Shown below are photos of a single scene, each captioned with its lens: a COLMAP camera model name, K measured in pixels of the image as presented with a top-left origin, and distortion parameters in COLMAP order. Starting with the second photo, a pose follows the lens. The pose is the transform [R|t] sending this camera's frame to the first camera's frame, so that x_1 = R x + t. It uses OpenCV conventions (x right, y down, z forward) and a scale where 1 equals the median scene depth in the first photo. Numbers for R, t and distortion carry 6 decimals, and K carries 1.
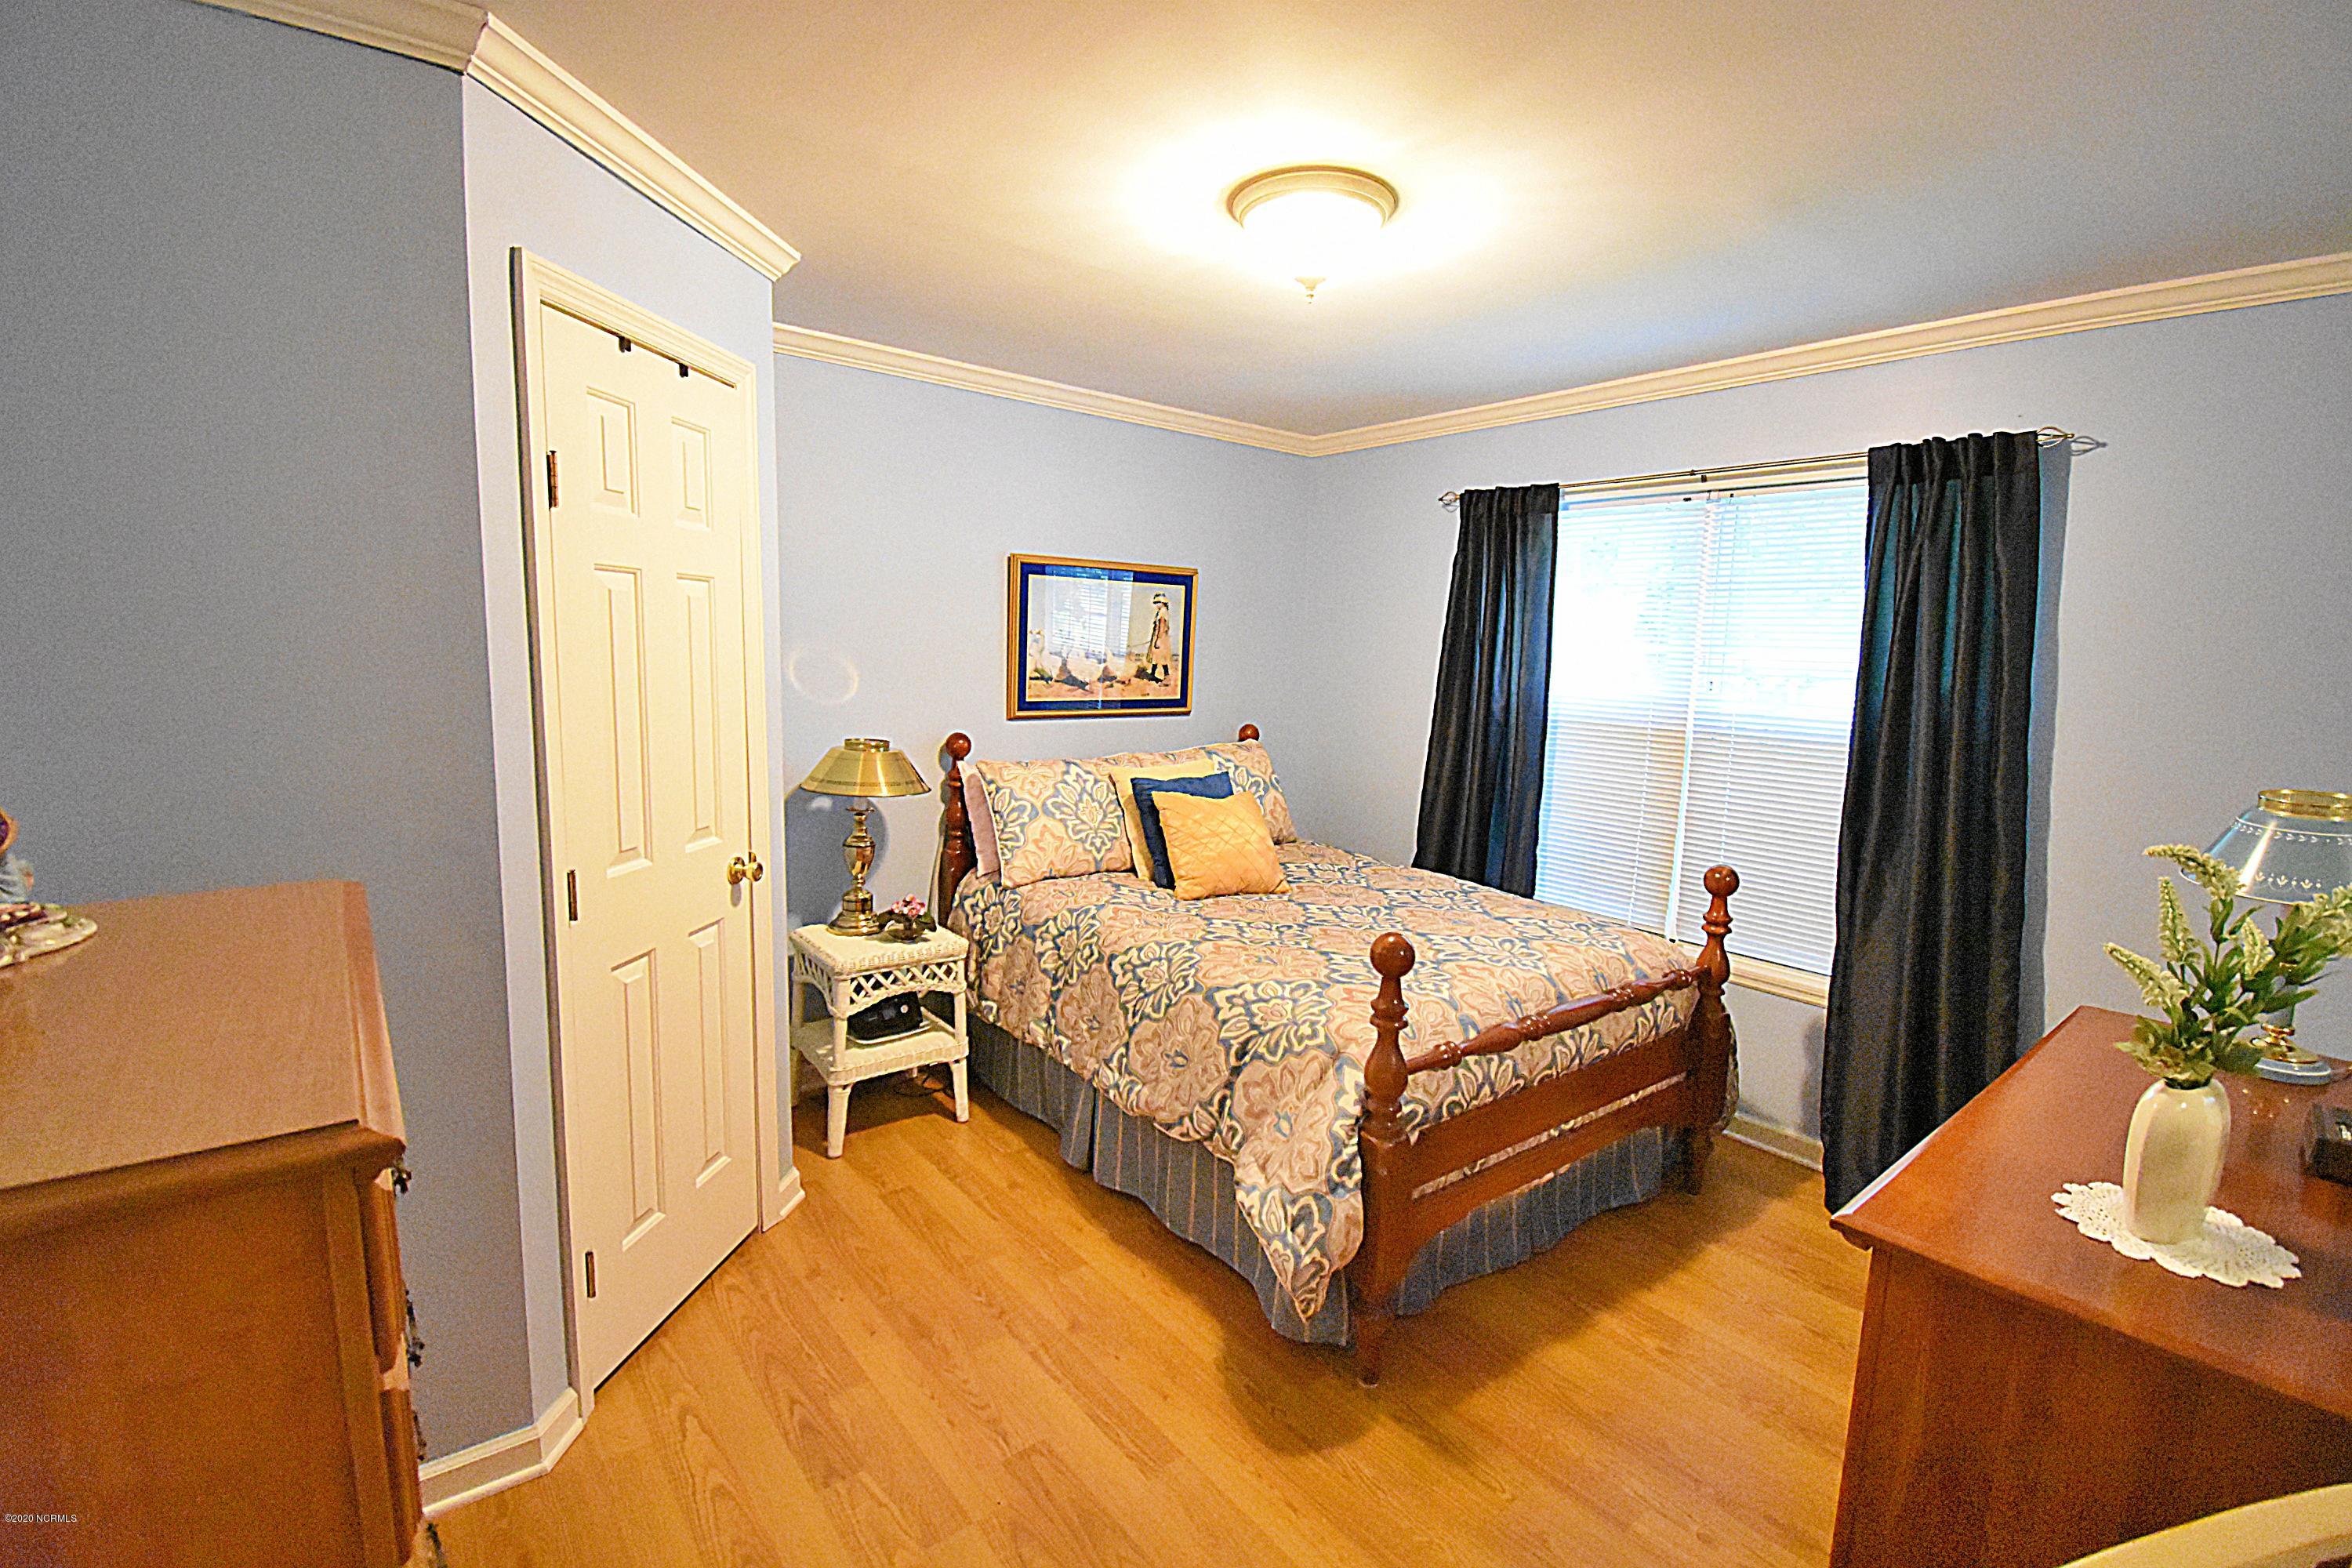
lens RADIAL K [[1044.7, 0, 1179.8], [0, 1044.7, 773.3], [0, 0, 1]] dist [-0.012778, -0.008580]
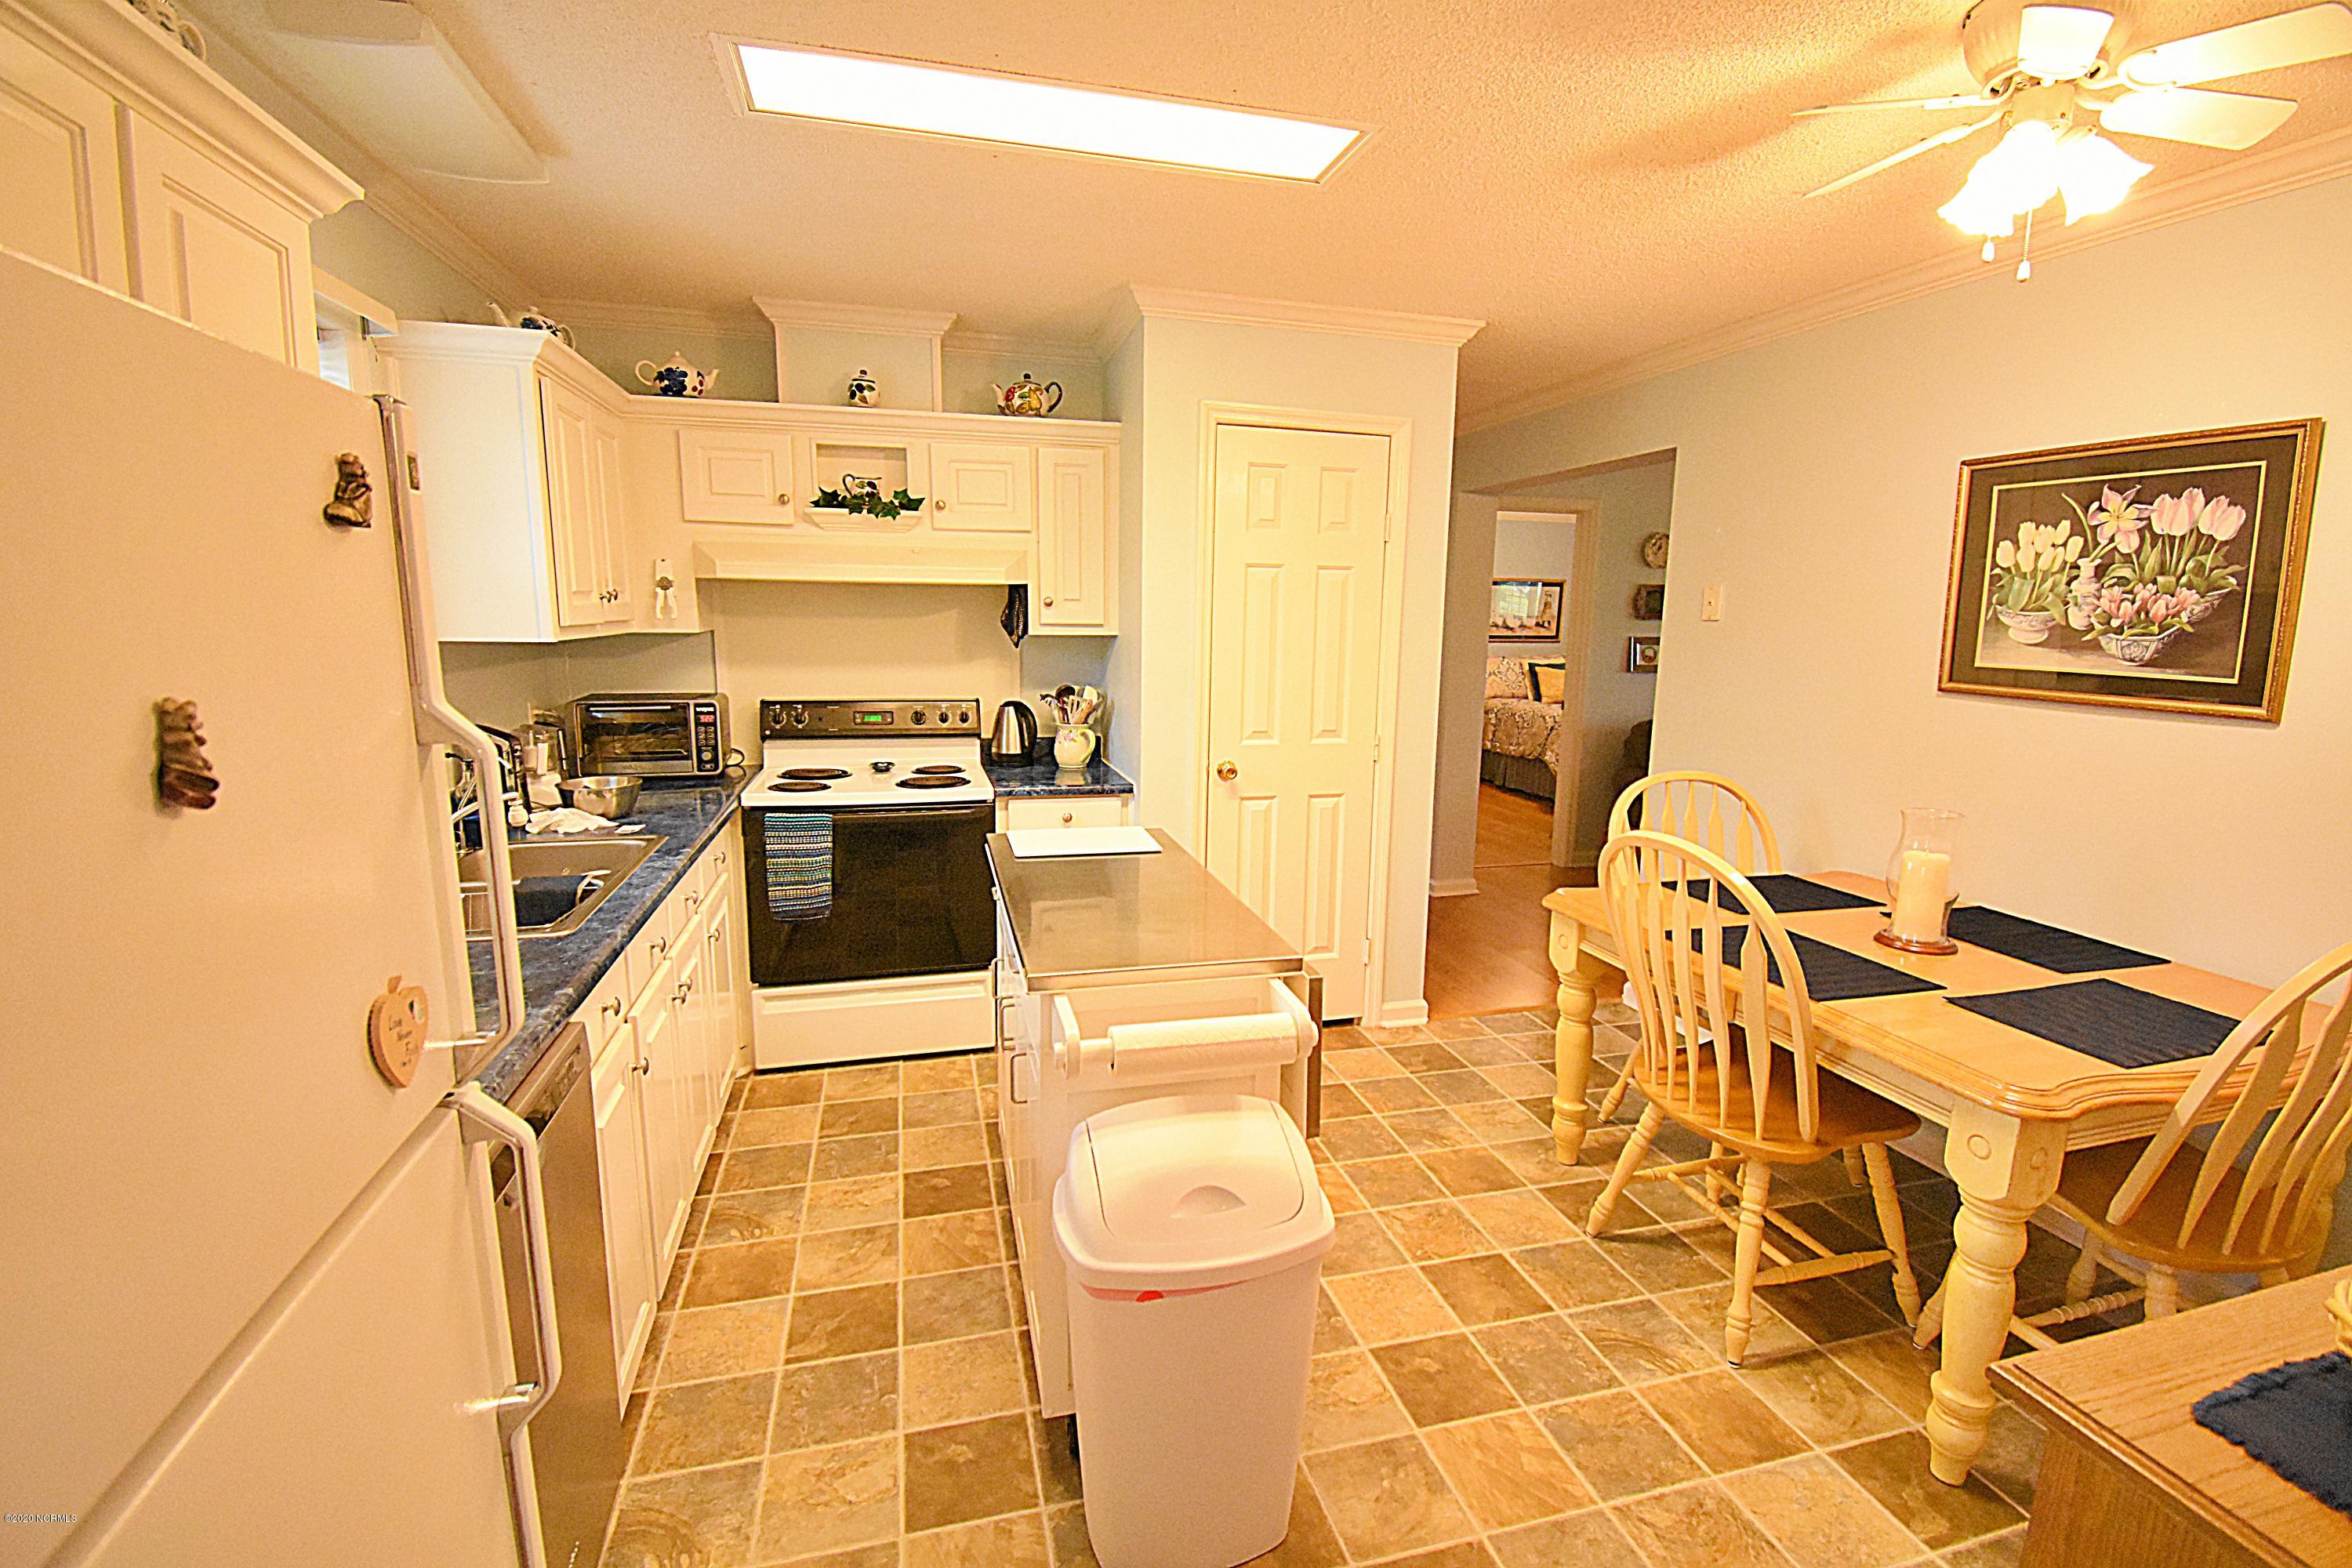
lens RADIAL K [[1044.7, 0, 1180.3], [0, 1044.7, 779.1], [0, 0, 1]] dist [-0.012778, -0.008580]
pose [[0.917812, 0.056154, -0.393025, 0.199520], [-0.042778, 0.998171, 0.042719, 0.223384], [0.394705, -0.022395, 0.918535, -1.781771]]
